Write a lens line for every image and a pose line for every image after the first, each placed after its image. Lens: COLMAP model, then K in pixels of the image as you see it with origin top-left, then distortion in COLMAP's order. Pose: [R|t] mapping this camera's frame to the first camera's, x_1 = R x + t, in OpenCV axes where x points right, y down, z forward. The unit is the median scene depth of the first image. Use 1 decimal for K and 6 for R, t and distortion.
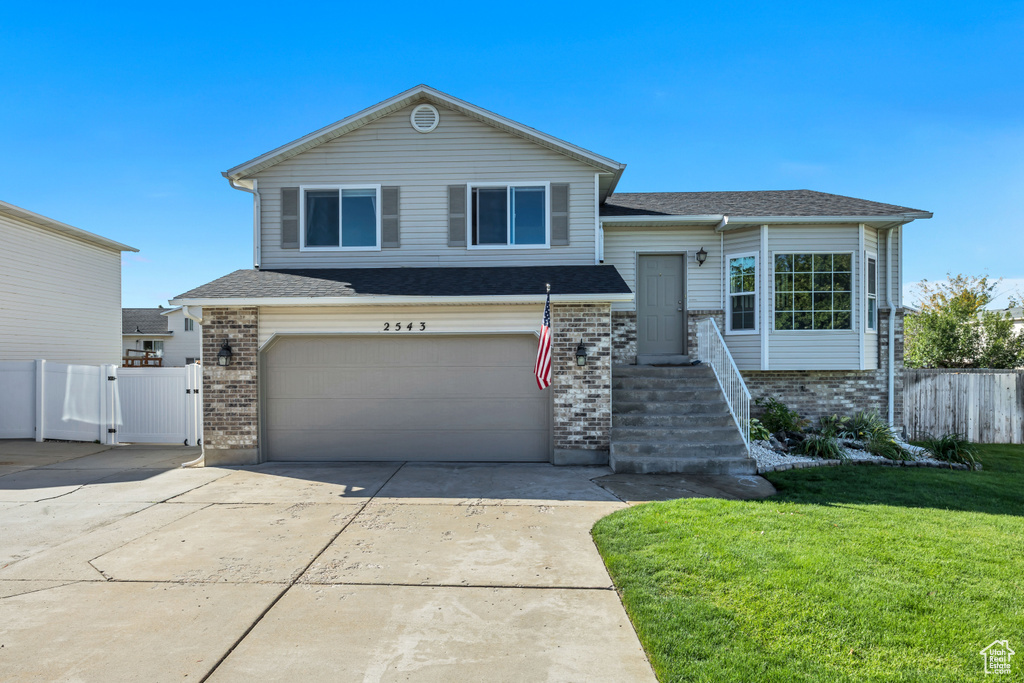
lens RADIAL K [[645.8, 0, 512.2], [0, 645.8, 354.6], [0, 0, 1]] dist [-0.011011, -0.001991]
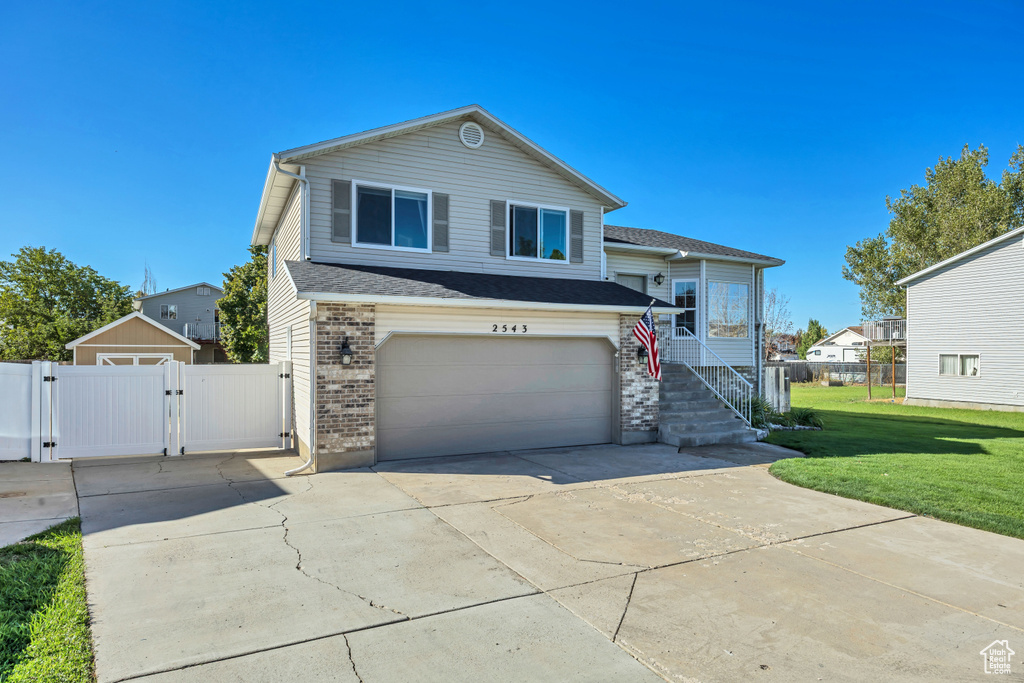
lens RADIAL K [[591.4, 0, 512.0], [0, 591.4, 341.5], [0, 0, 1]] dist [-0.000119, -0.000888]
pose [[0.876136, 0.015965, 0.481799, -0.645665], [-0.011569, 0.999860, -0.012092, -0.009144], [-0.481925, 0.005020, 0.876198, 0.112611]]
